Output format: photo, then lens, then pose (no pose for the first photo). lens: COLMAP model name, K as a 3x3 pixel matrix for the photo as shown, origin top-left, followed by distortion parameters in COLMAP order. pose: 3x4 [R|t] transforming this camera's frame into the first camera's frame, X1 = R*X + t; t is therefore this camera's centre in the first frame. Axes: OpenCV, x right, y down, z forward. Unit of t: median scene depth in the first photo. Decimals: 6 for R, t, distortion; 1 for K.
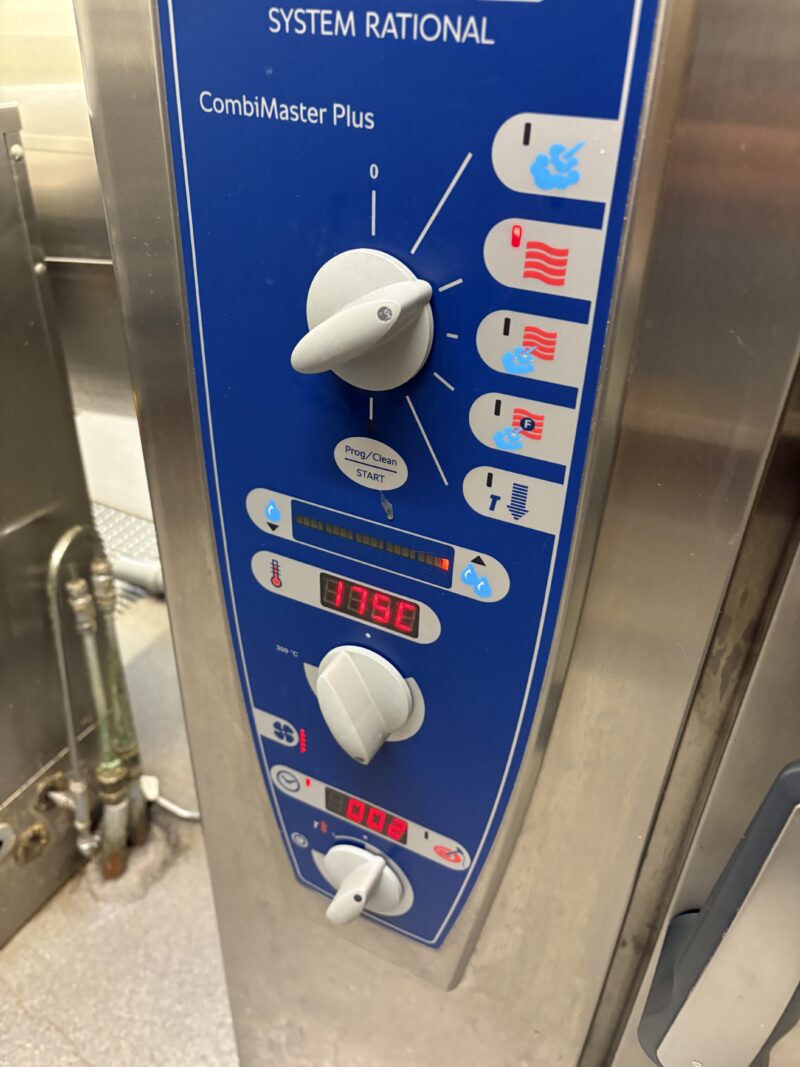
lens RADIAL K [[818.6, 0, 397.8], [0, 818.6, 537.8], [0, 0, 1]] dist [-0.007897, -0.008321]
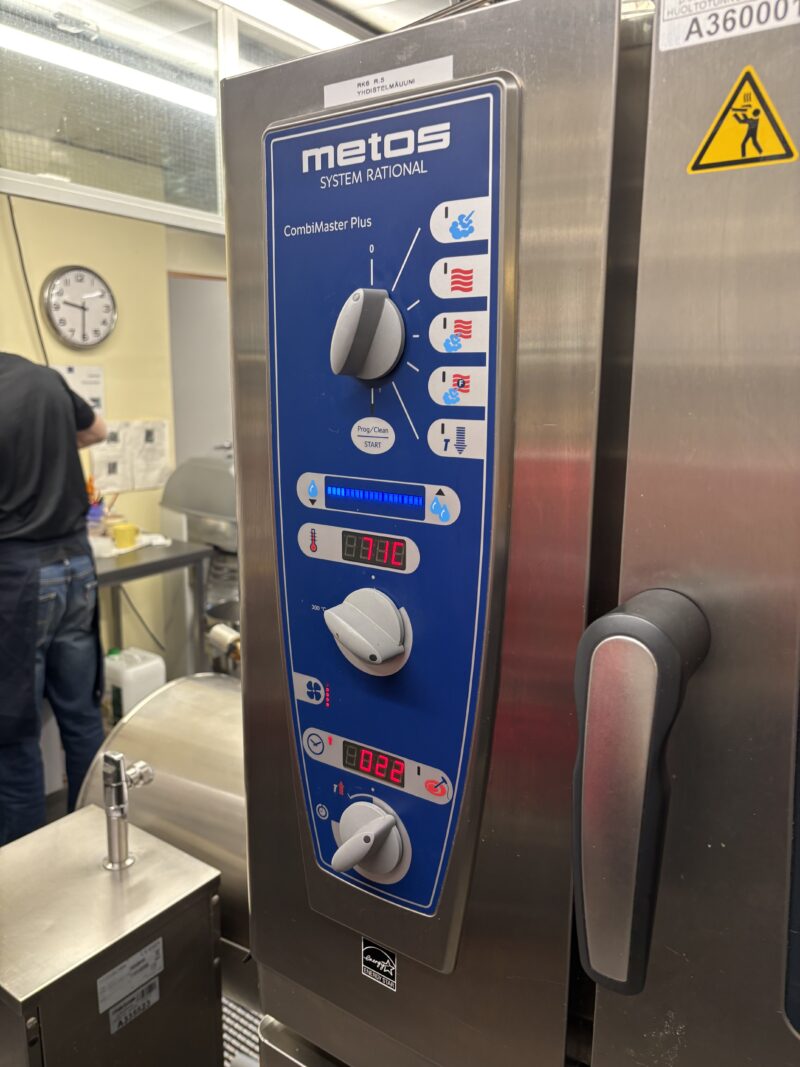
lens RADIAL K [[818.6, 0, 395.8], [0, 818.6, 527.8], [0, 0, 1]] dist [-0.007897, -0.008321]
pose [[0.987386, 0.003666, -0.158291, 0.264498], [-0.063400, 0.925240, -0.374048, 0.669709], [0.145086, 0.379365, 0.913801, -0.337250]]
